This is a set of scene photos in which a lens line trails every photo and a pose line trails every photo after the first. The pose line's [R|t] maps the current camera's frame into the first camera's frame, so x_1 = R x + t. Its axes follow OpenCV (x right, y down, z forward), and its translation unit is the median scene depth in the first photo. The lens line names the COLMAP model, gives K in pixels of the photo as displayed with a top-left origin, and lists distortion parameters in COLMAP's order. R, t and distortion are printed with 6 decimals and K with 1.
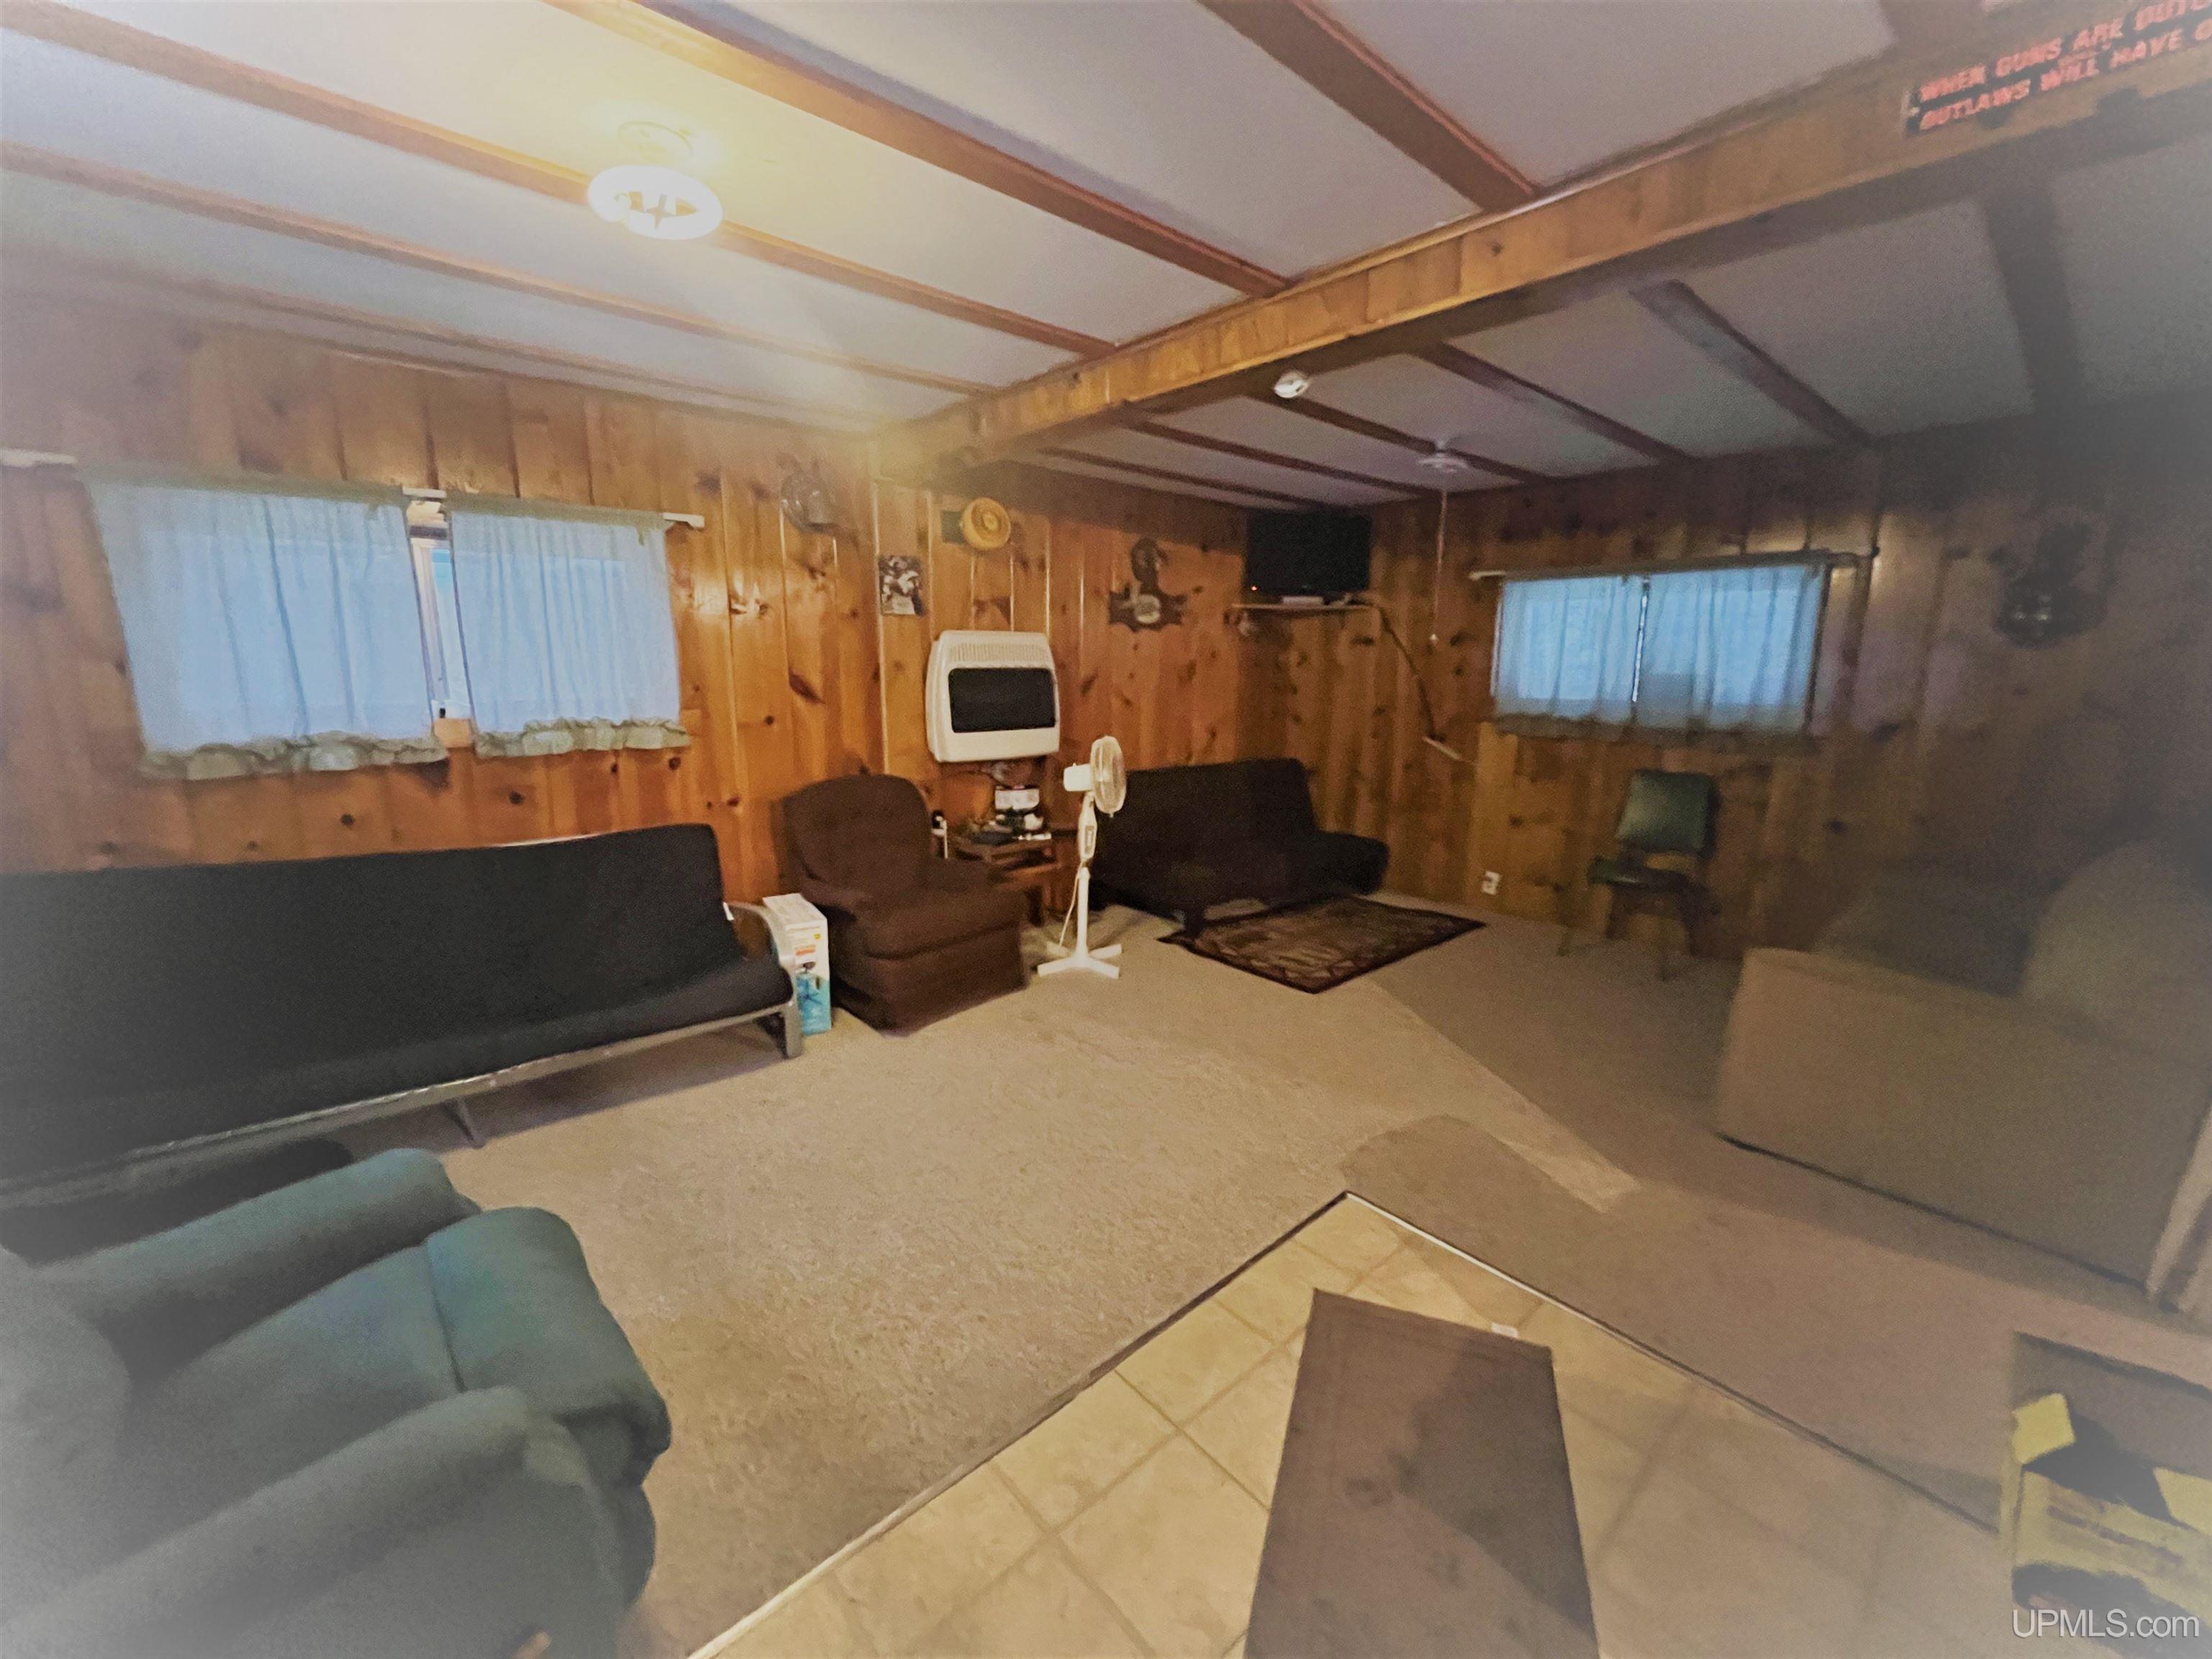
lens RADIAL K [[880.0, 0, 1103.5], [0, 880.0, 820.1], [0, 0, 1]] dist [-0.001290, -0.000215]
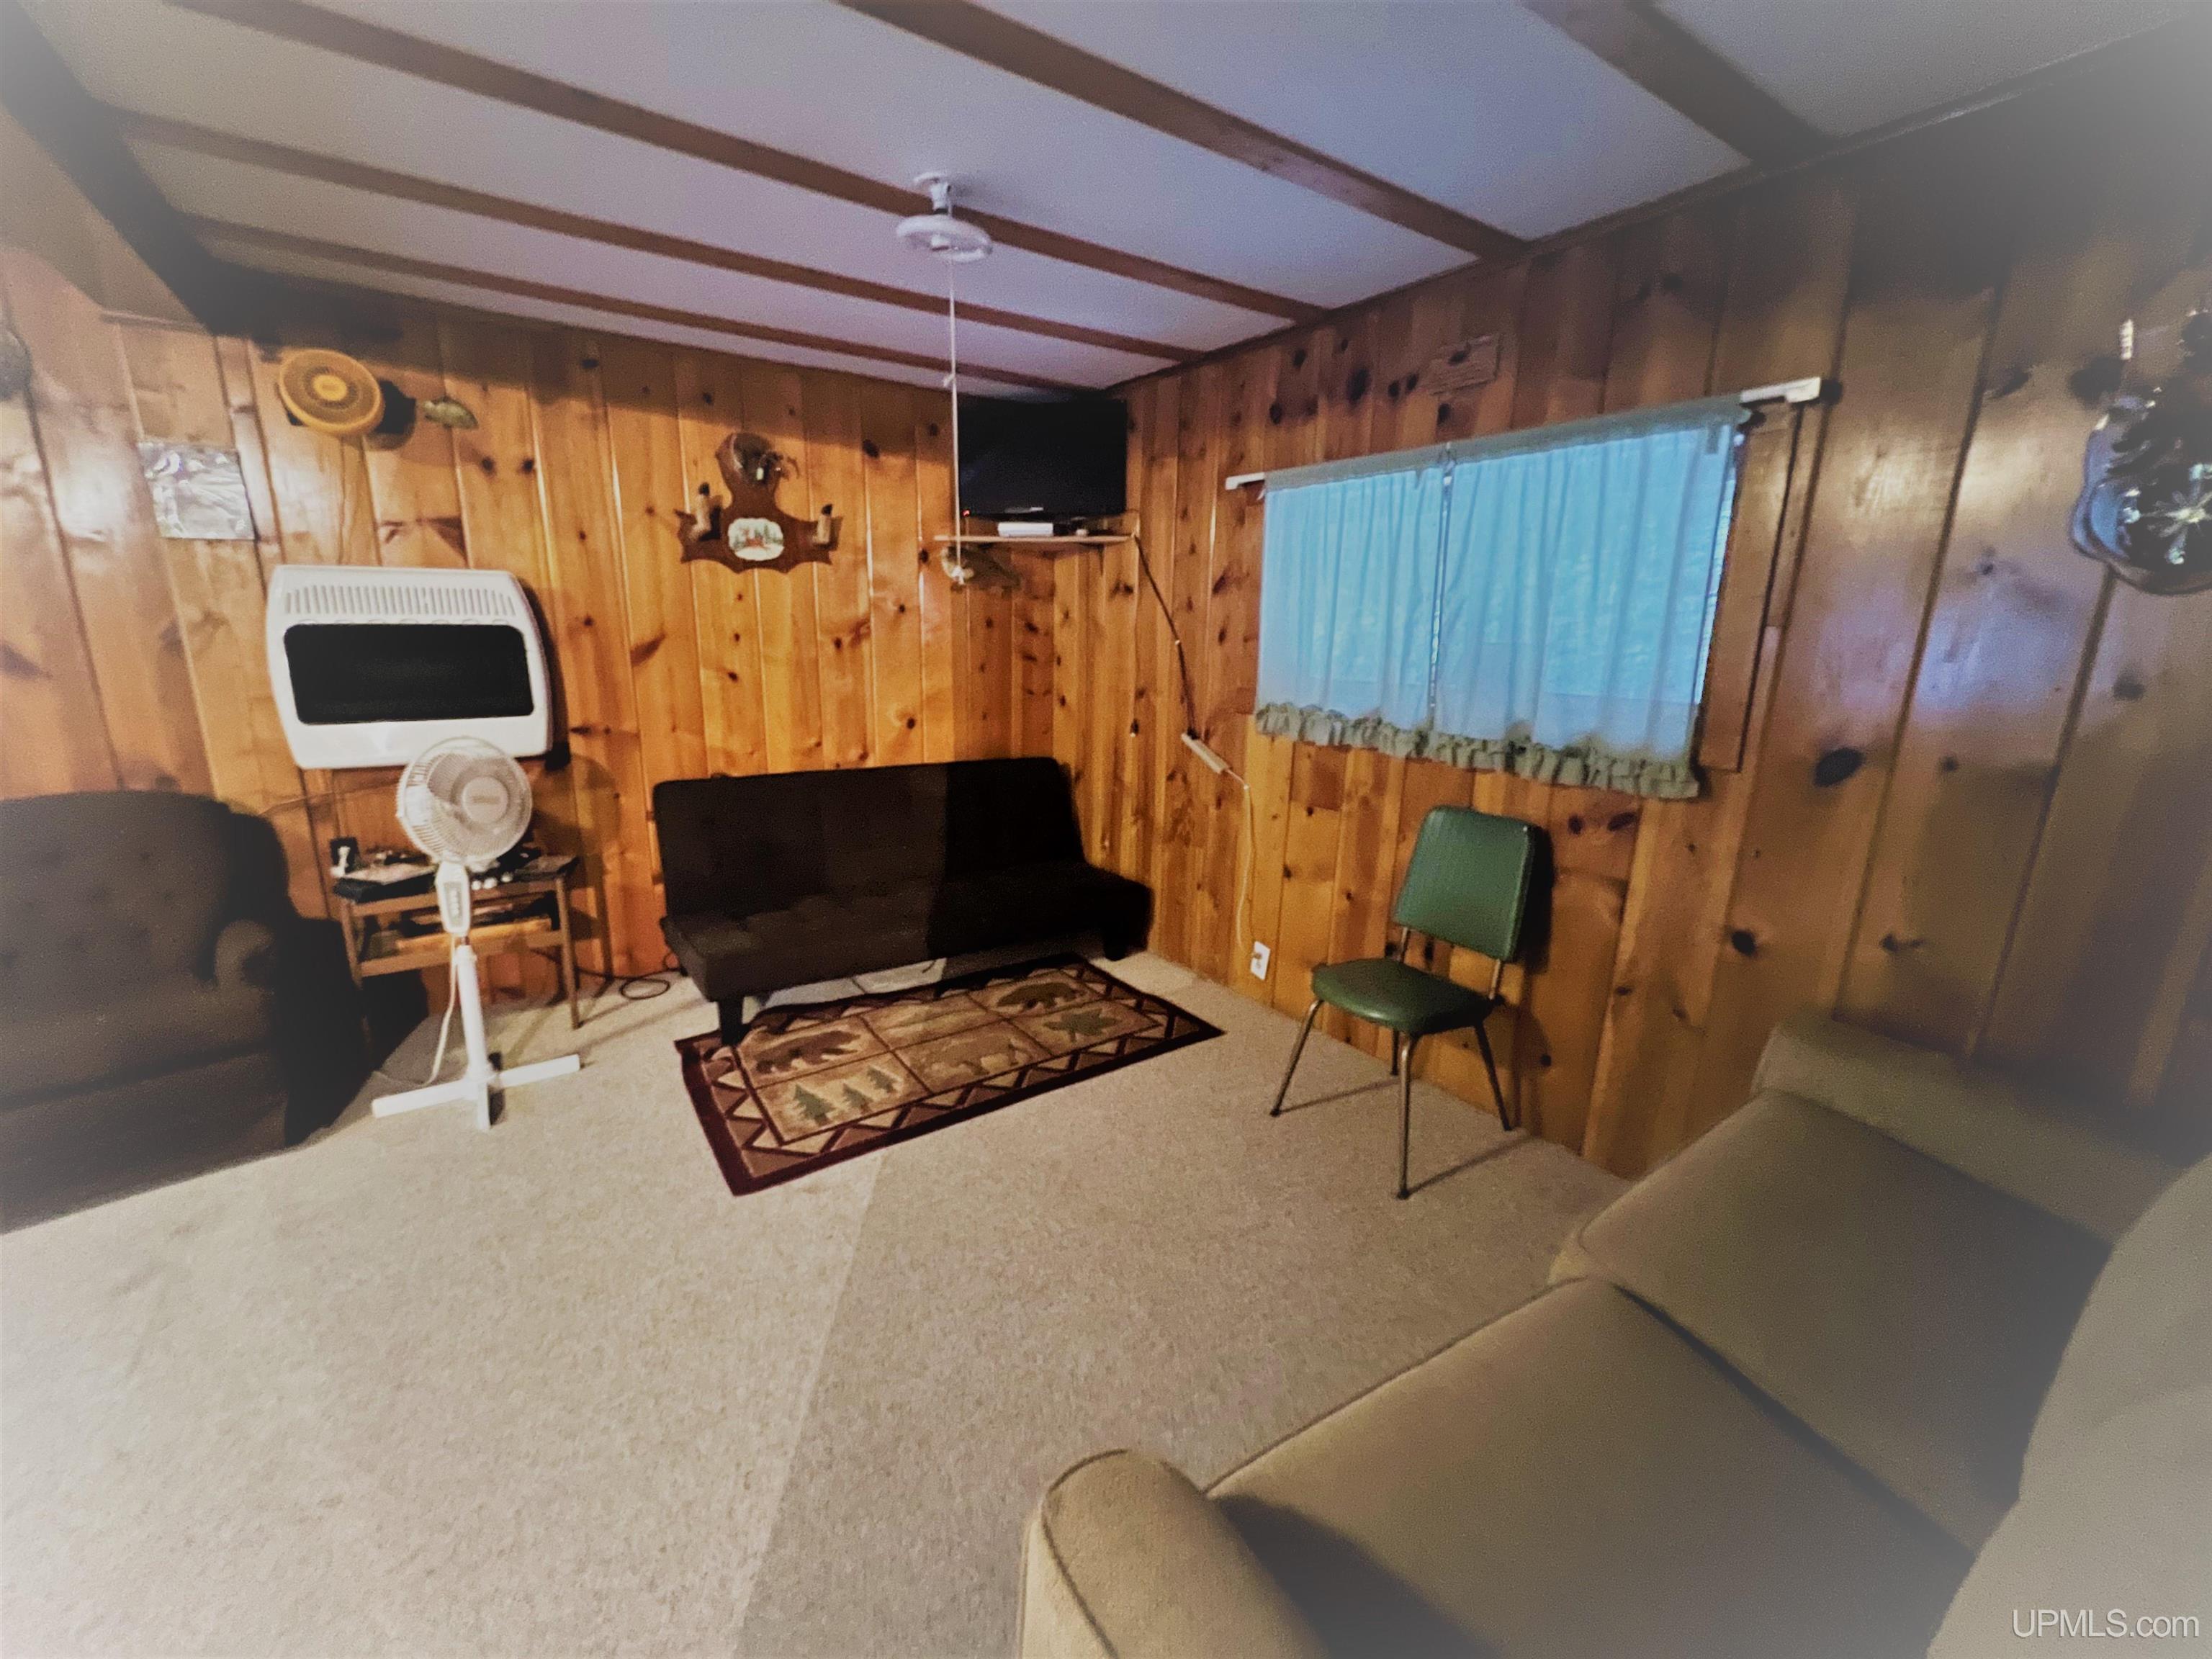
lens RADIAL K [[882.7, 0, 1096.3], [0, 882.7, 824.8], [0, 0, 1]] dist [0.000030, -0.000551]
pose [[0.993475, 0.031481, -0.109623, 0.402074], [-0.026298, 0.998481, 0.048417, -0.061066], [0.110981, -0.045218, 0.992793, 0.349028]]
